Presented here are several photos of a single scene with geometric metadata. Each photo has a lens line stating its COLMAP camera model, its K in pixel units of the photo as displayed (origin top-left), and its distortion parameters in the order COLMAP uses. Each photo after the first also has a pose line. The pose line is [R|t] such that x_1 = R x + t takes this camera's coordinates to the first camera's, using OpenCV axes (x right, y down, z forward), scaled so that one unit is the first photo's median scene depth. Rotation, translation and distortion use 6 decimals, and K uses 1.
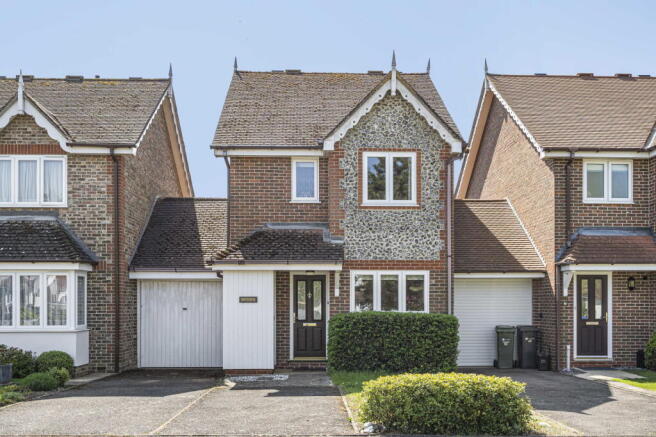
lens RADIAL K [[651.7, 0, 327.9], [0, 651.7, 295.9], [0, 0, 1]] dist [-0.000589, -0.006416]
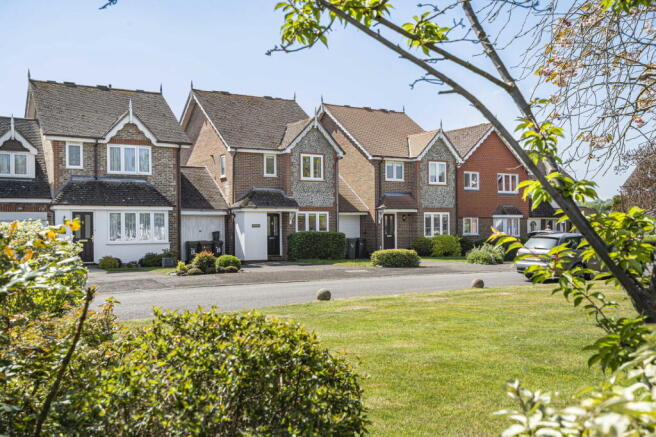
lens RADIAL K [[660.1, 0, 328.0], [0, 660.1, 218.5], [0, 0, 1]] dist [0.000889, -0.000275]
pose [[0.867792, 0.000887, 0.496927, -0.893695], [0.002309, 0.999980, -0.005817, -0.004364], [-0.496923, 0.006195, 0.867773, -0.837573]]
